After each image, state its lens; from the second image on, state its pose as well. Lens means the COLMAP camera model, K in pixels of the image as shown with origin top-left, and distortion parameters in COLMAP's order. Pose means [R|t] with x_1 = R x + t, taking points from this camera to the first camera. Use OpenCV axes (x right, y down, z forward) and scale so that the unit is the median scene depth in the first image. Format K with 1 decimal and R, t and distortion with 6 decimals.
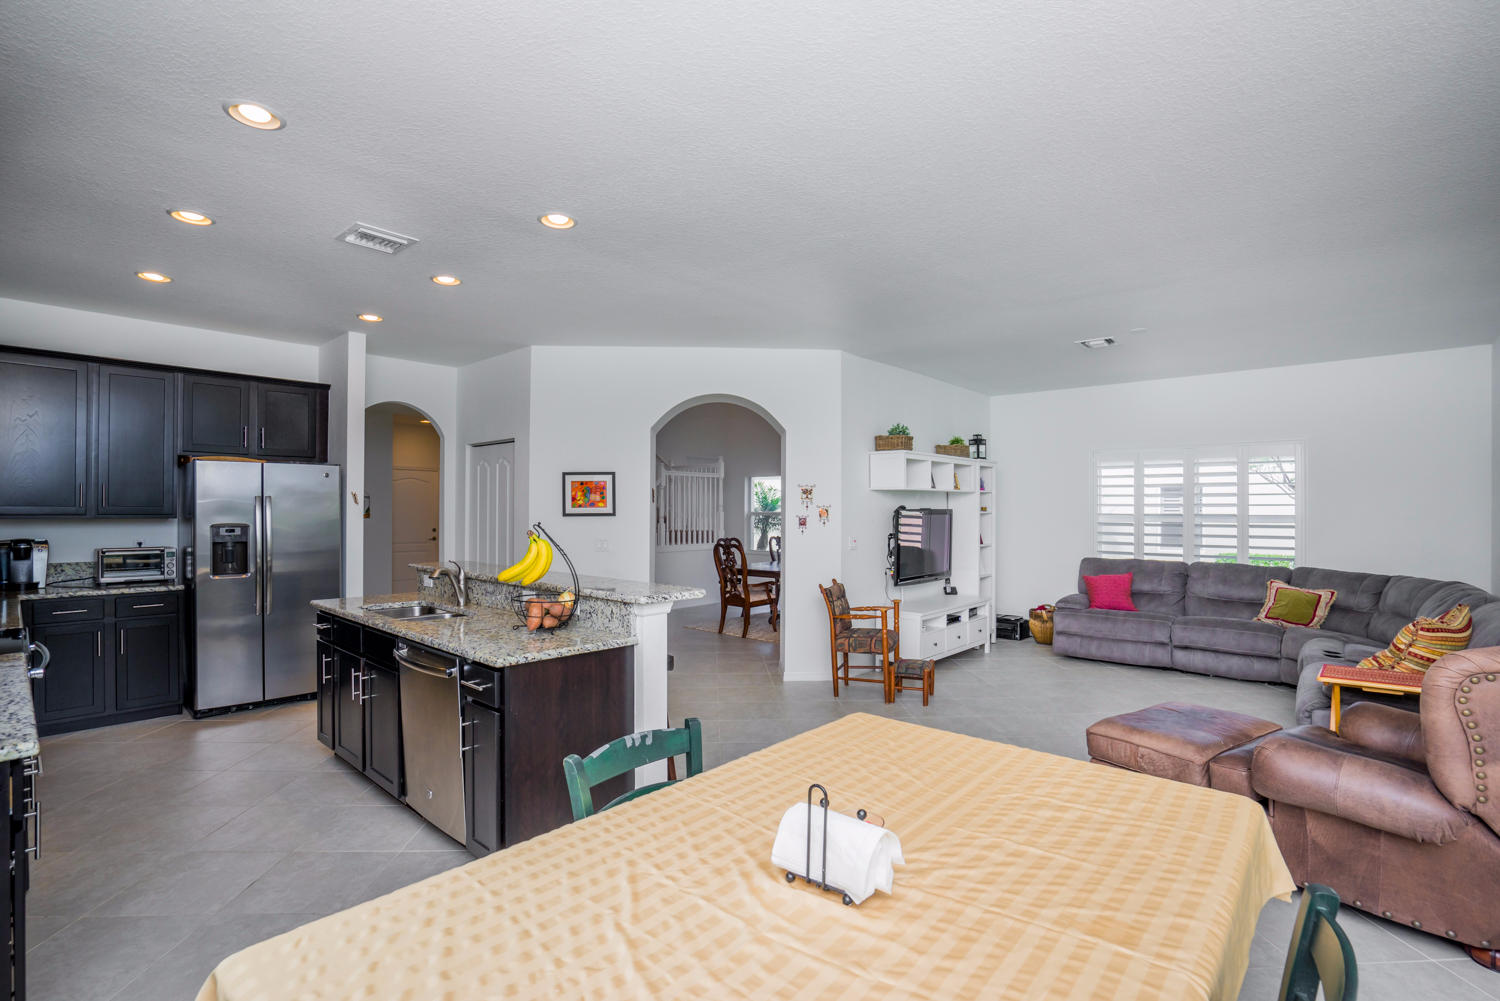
lens RADIAL K [[689.1, 0, 744.1], [0, 689.1, 510.4], [0, 0, 1]] dist [-0.058394, 0.021579]
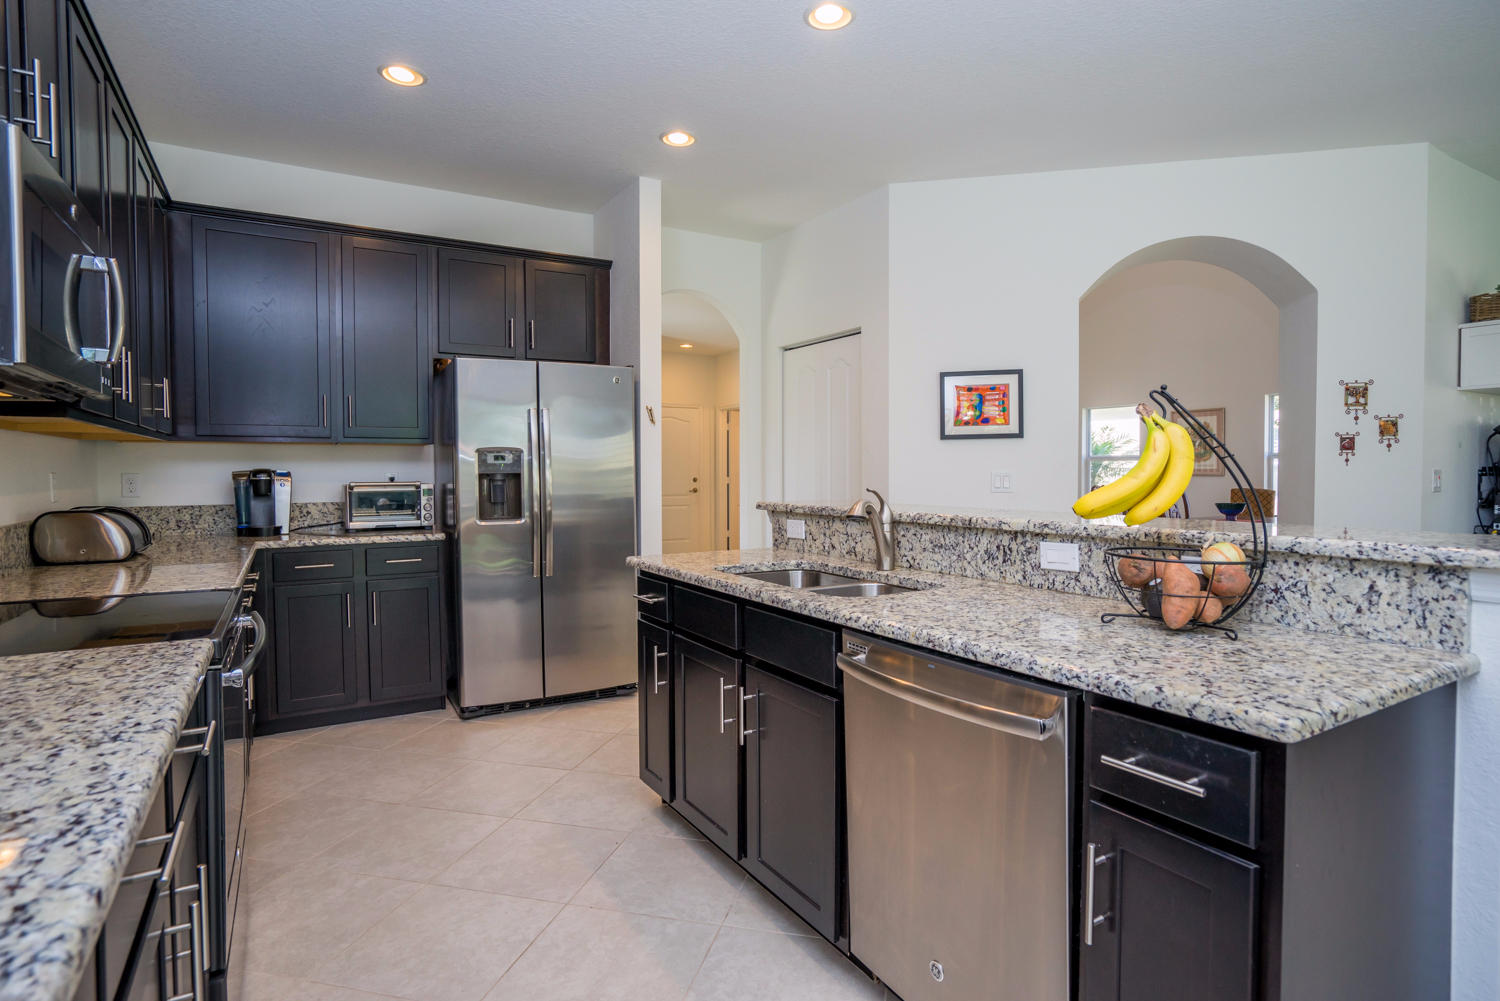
lens RADIAL K [[750.6, 0, 750.0], [0, 750.6, 500.5], [0, 0, 1]] dist [-0.032457, 0.000184]
pose [[0.959341, 0.002067, -0.282242, -0.237105], [0.007759, 0.999402, 0.033691, 0.041641], [0.282142, -0.034511, 0.958752, 0.258289]]
